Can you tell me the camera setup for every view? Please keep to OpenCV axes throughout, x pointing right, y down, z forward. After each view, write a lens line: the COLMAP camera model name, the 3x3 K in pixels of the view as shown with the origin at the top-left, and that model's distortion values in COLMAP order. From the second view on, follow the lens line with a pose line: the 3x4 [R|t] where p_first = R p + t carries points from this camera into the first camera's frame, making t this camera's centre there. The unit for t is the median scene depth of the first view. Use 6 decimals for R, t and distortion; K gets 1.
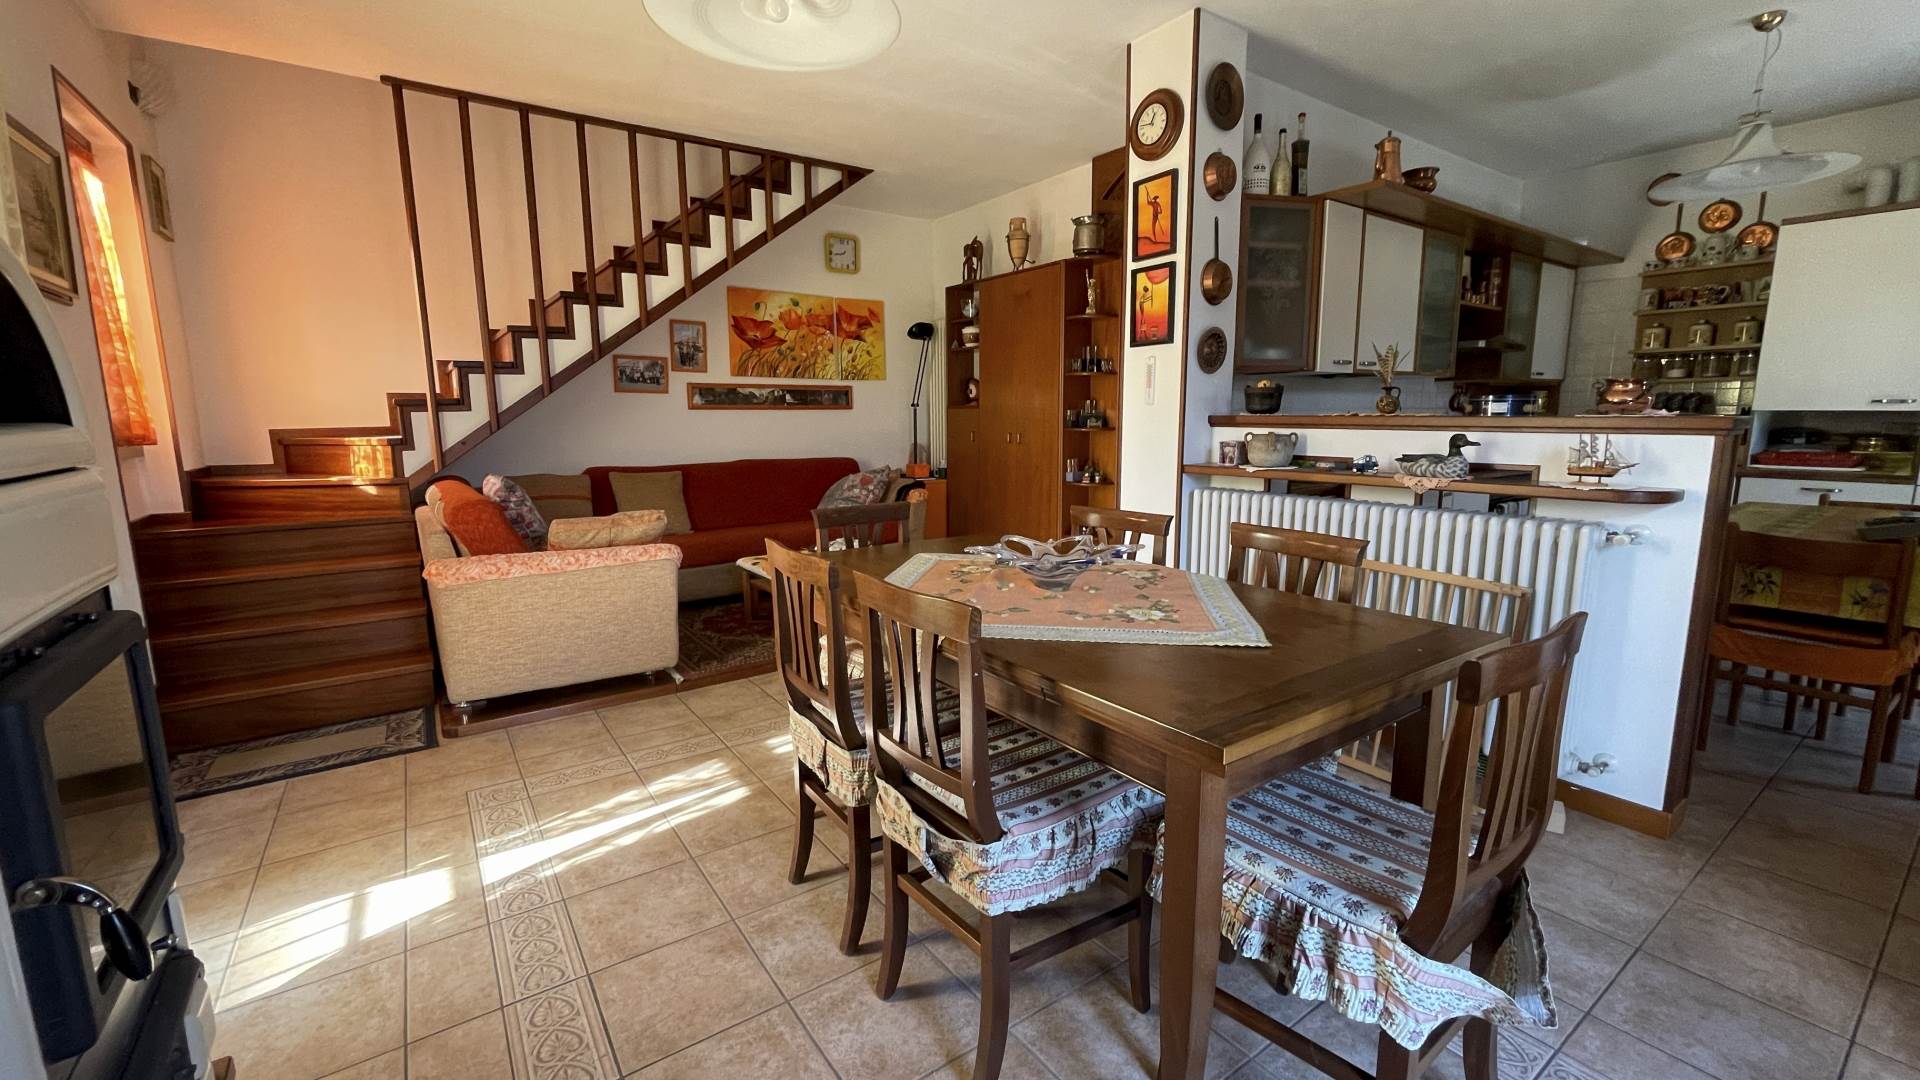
lens RADIAL K [[775.4, 0, 956.3], [0, 775.4, 539.9], [0, 0, 1]] dist [-0.006584, 0.001013]
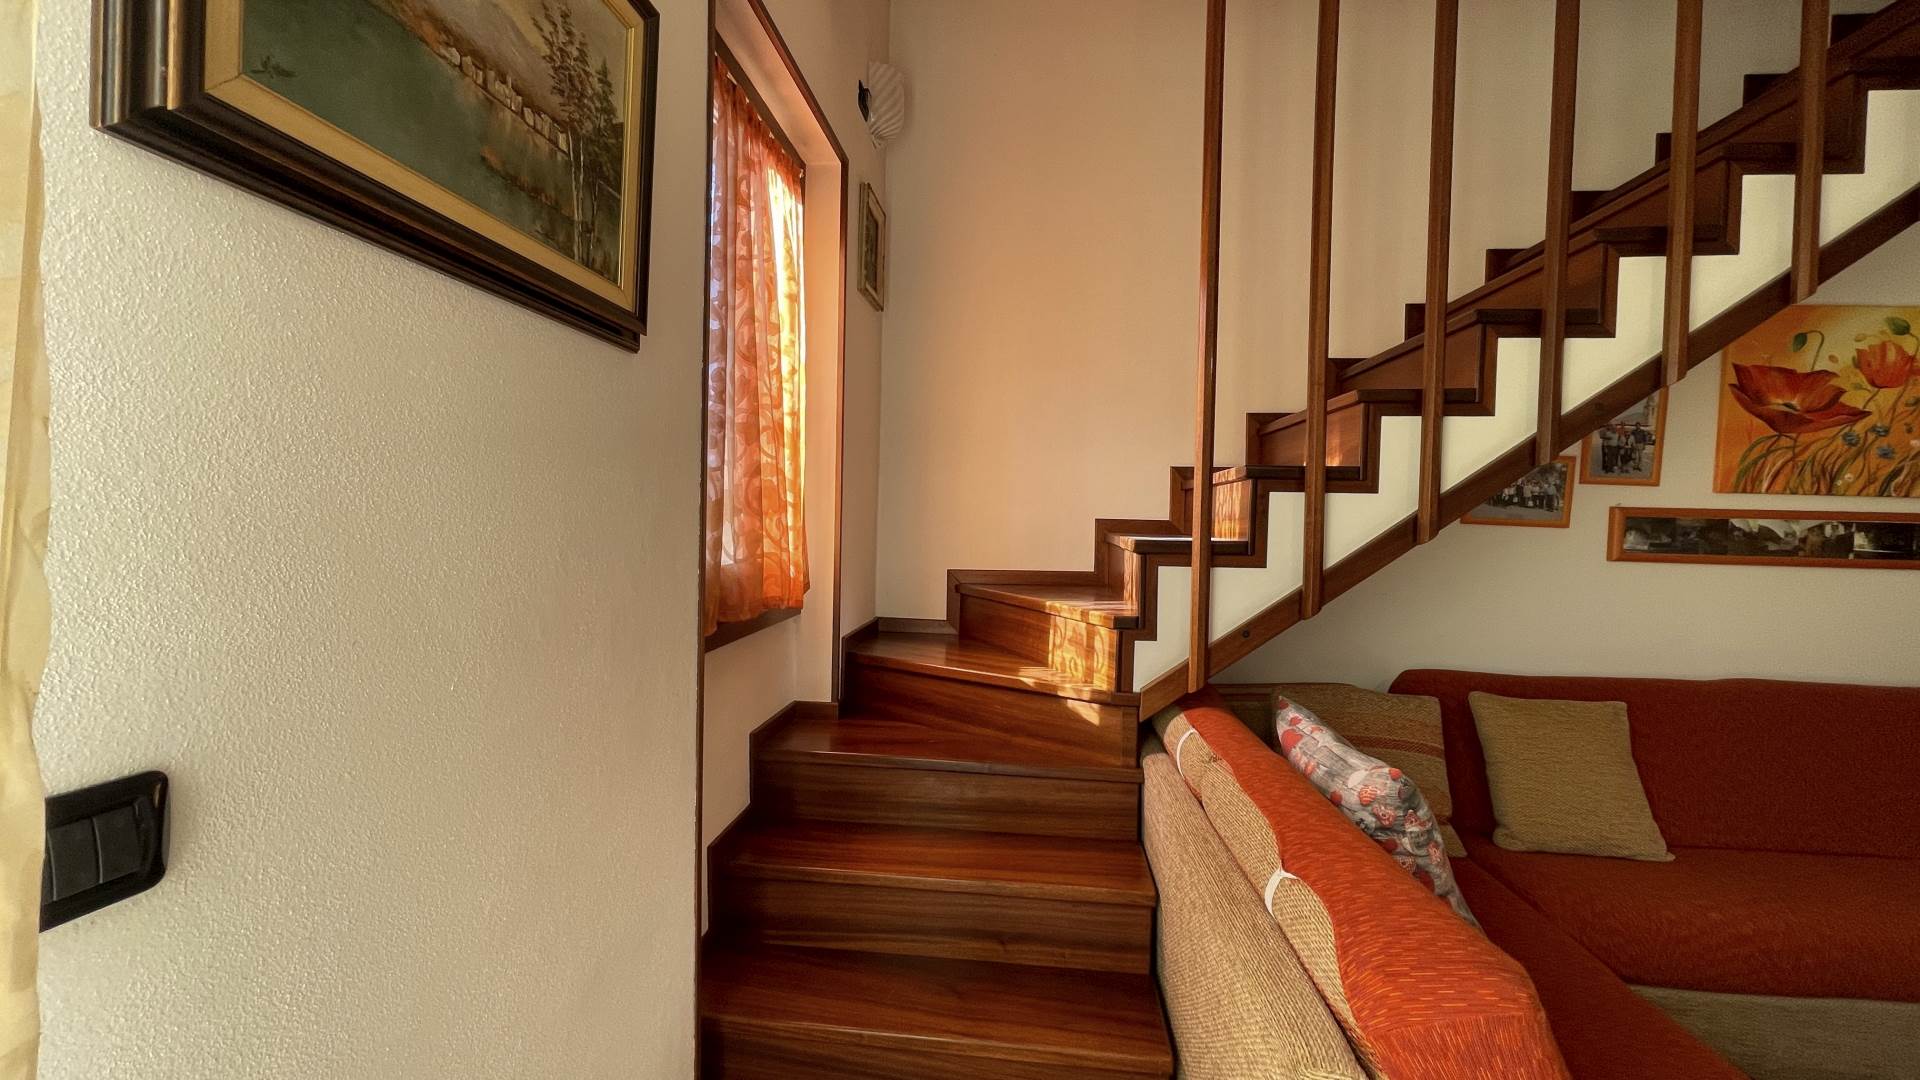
lens RADIAL K [[775.4, 0, 955.1], [0, 775.4, 540.1], [0, 0, 1]] dist [-0.006584, 0.001013]
pose [[0.747862, 0.042901, -0.662466, -0.469497], [-0.133806, 0.987170, -0.087127, -0.119752], [0.650229, 0.153801, 0.744008, 0.531541]]
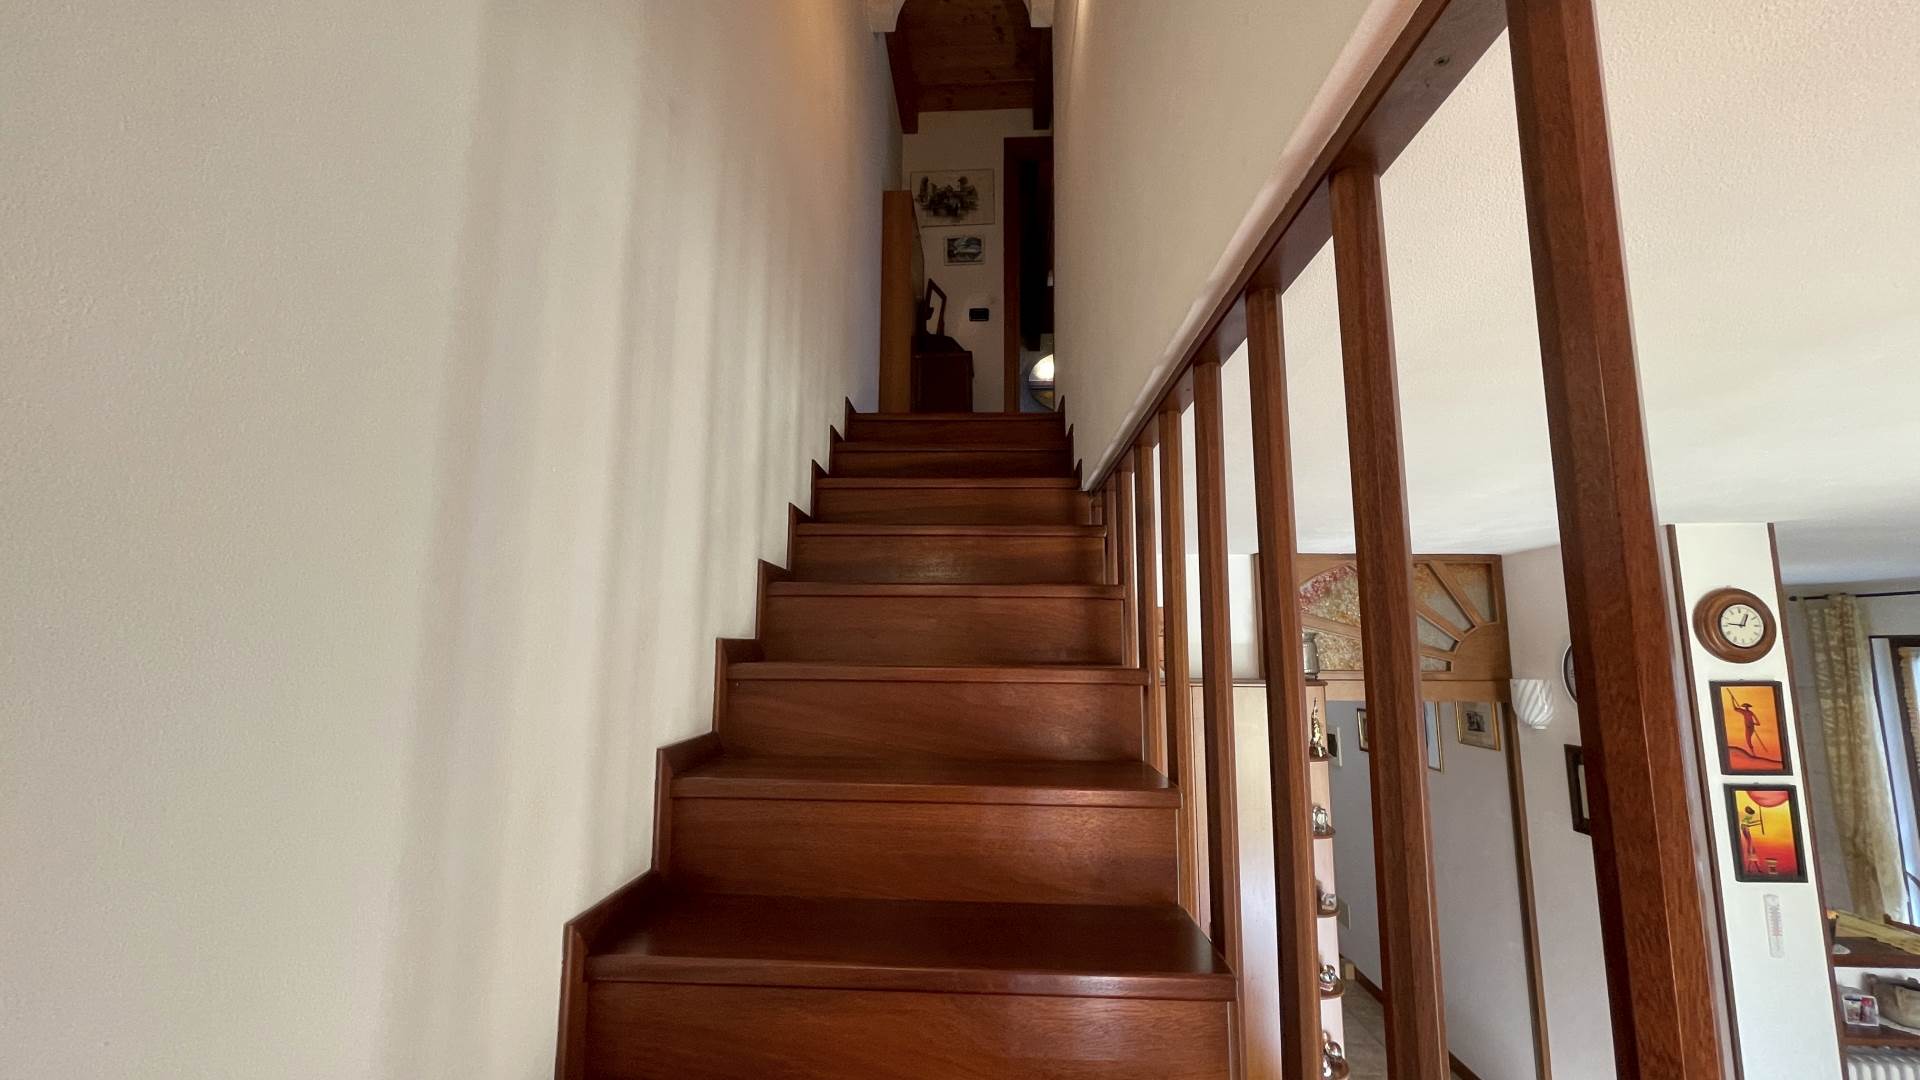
lens RADIAL K [[775.4, 0, 952.3], [0, 775.4, 537.0], [0, 0, 1]] dist [-0.006584, 0.001013]
pose [[0.630837, 0.111326, 0.767888, -0.820607], [0.120734, 0.963516, -0.238874, -0.442058], [-0.766465, 0.243401, 0.594380, 0.946645]]
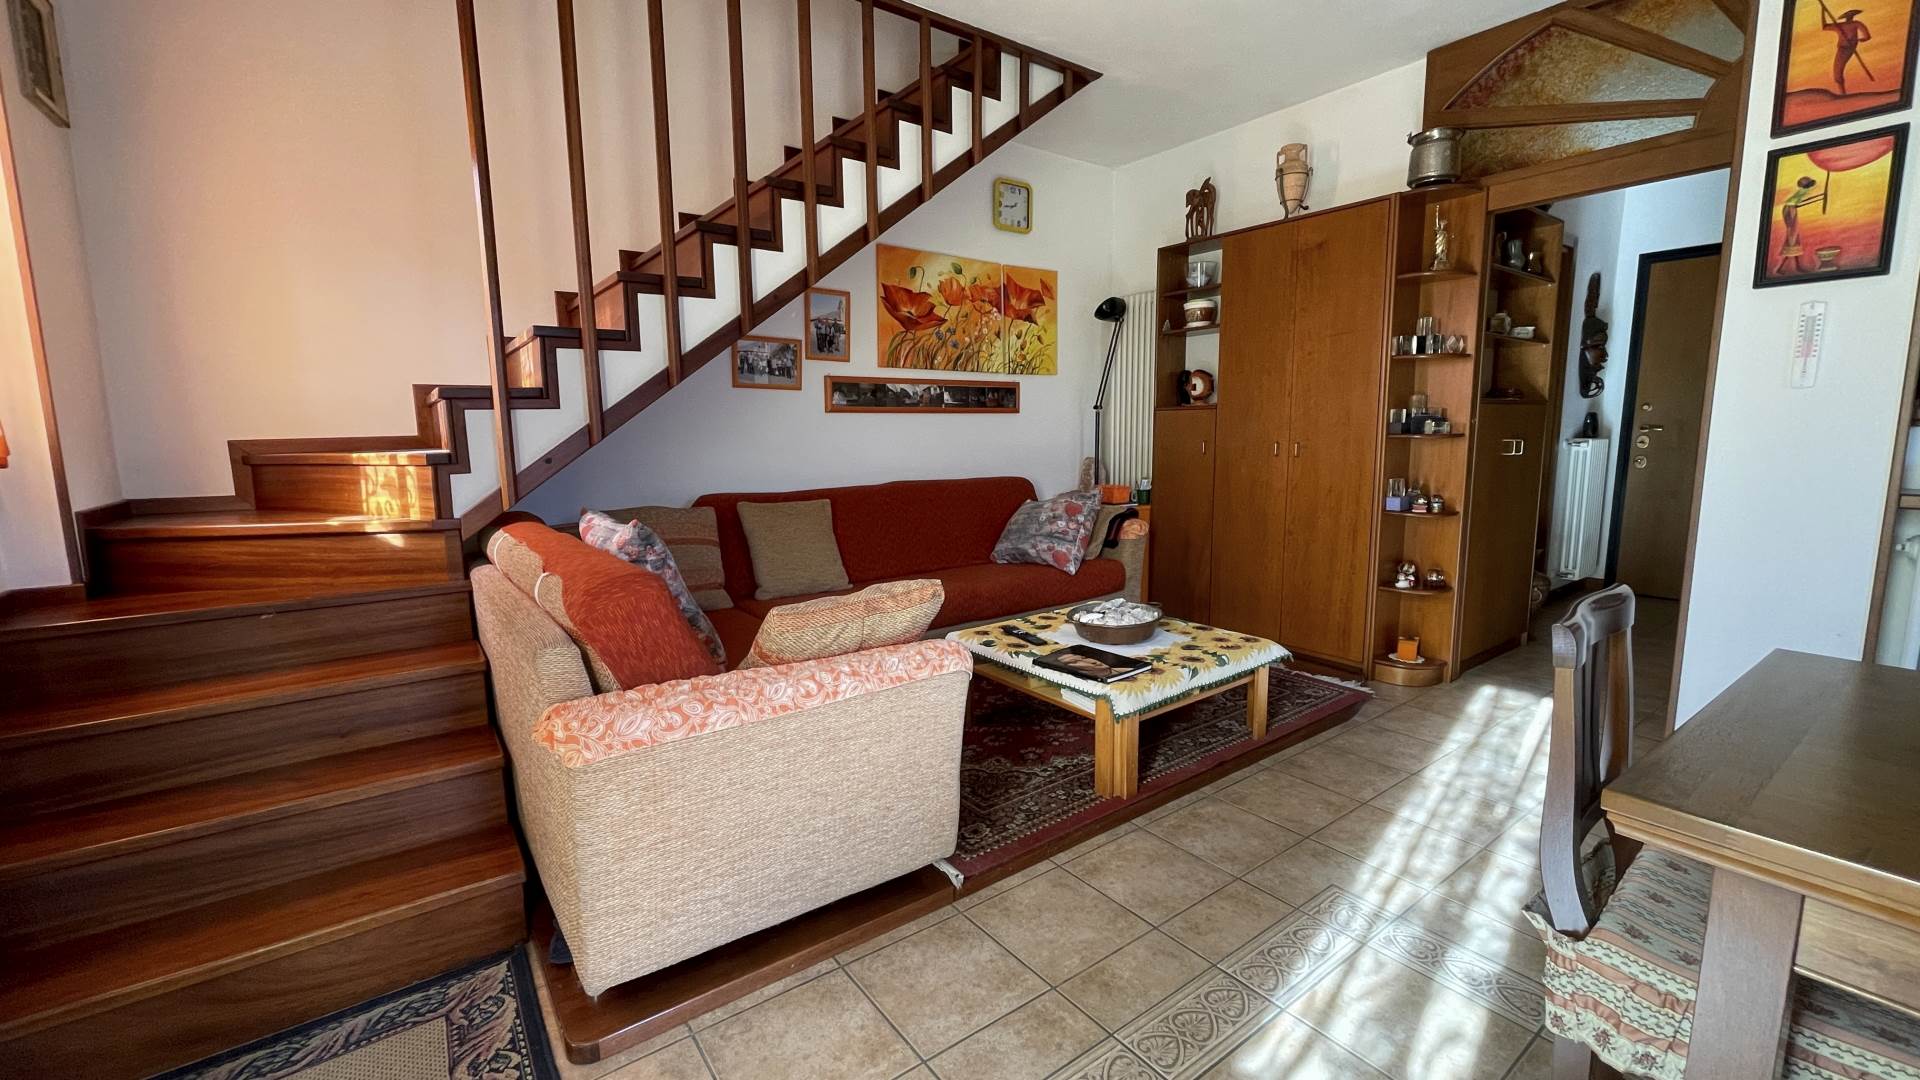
lens RADIAL K [[775.4, 0, 956.5], [0, 775.4, 538.1], [0, 0, 1]] dist [-0.006584, 0.001013]
pose [[0.999856, -0.007150, 0.015400, -0.333142], [0.007457, 0.999772, -0.019990, -0.050746], [-0.015254, 0.020102, 0.999682, 0.394150]]
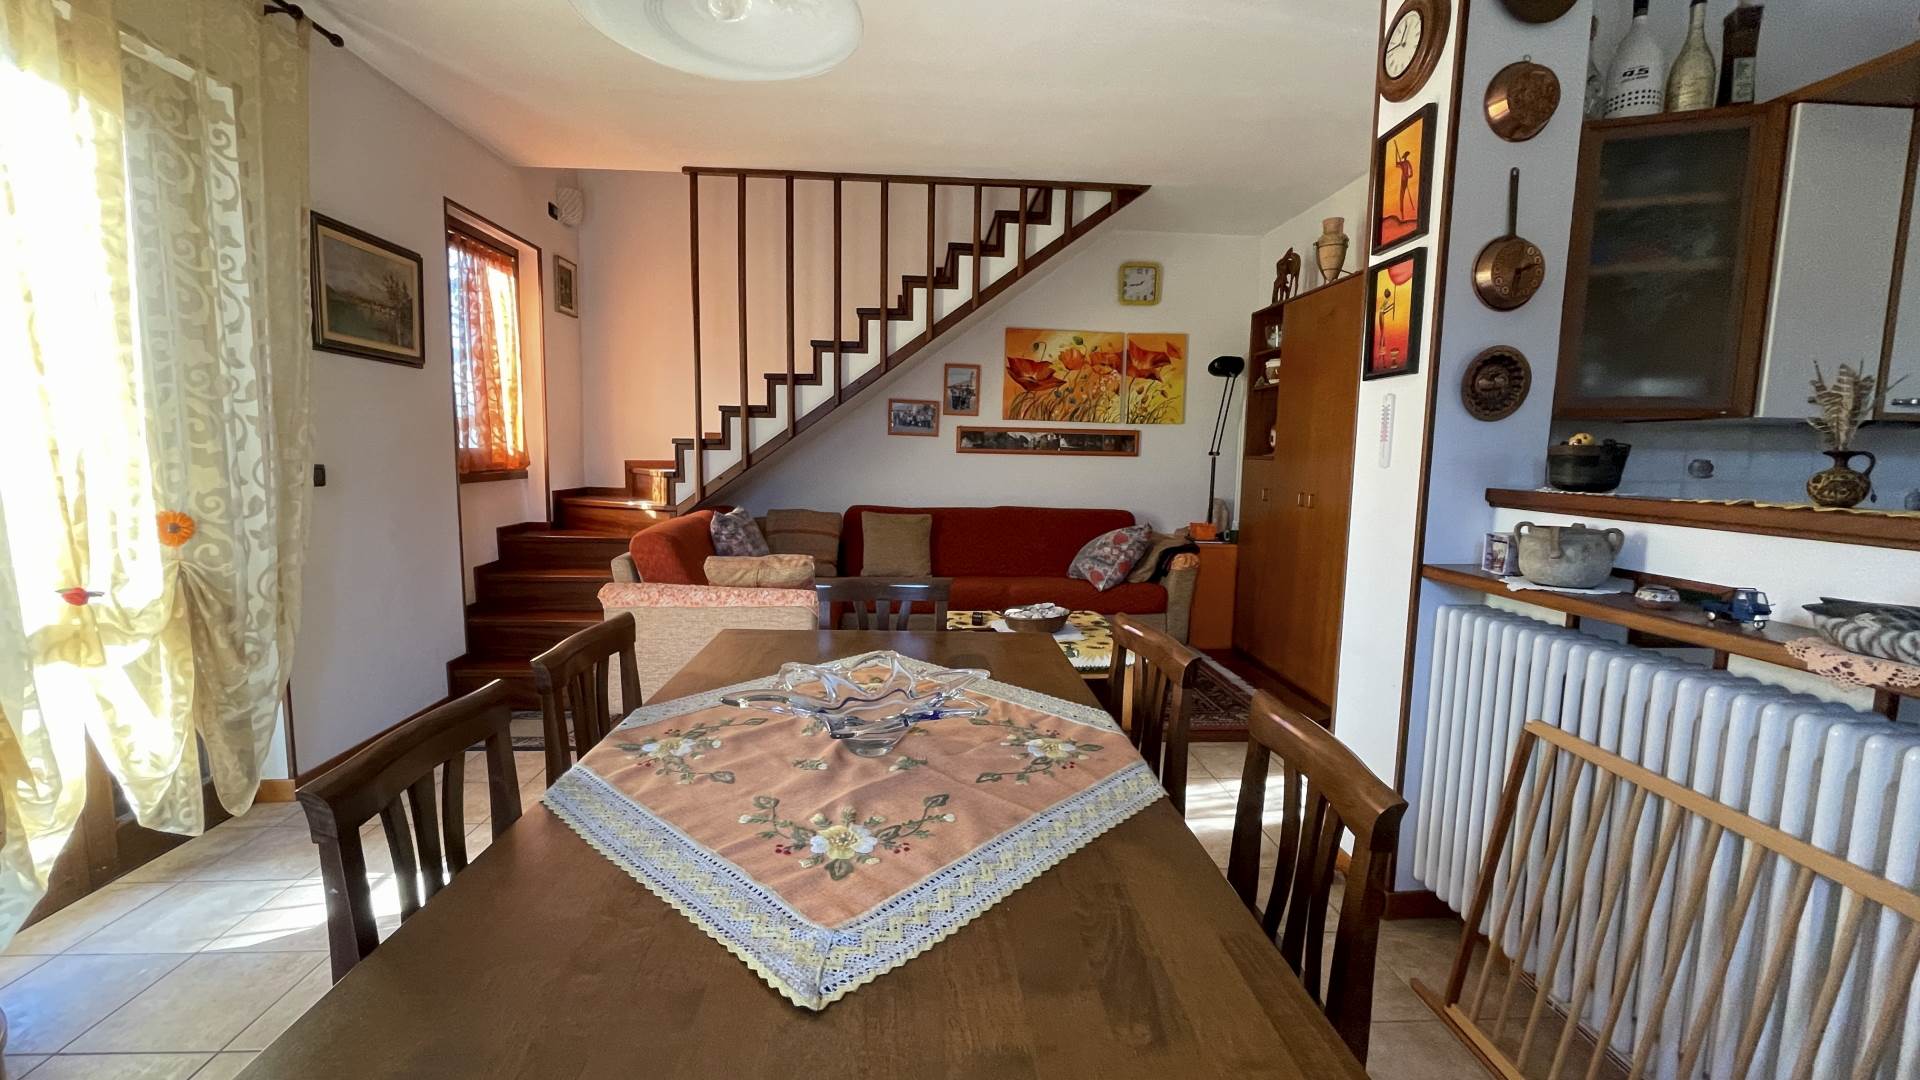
lens RADIAL K [[775.4, 0, 956.9], [0, 775.4, 541.2], [0, 0, 1]] dist [-0.006584, 0.001013]
pose [[0.849697, 0.084965, -0.520381, 0.254891], [-0.110447, 0.993717, -0.018094, -0.053364], [0.515574, 0.072849, 0.853742, 0.228275]]
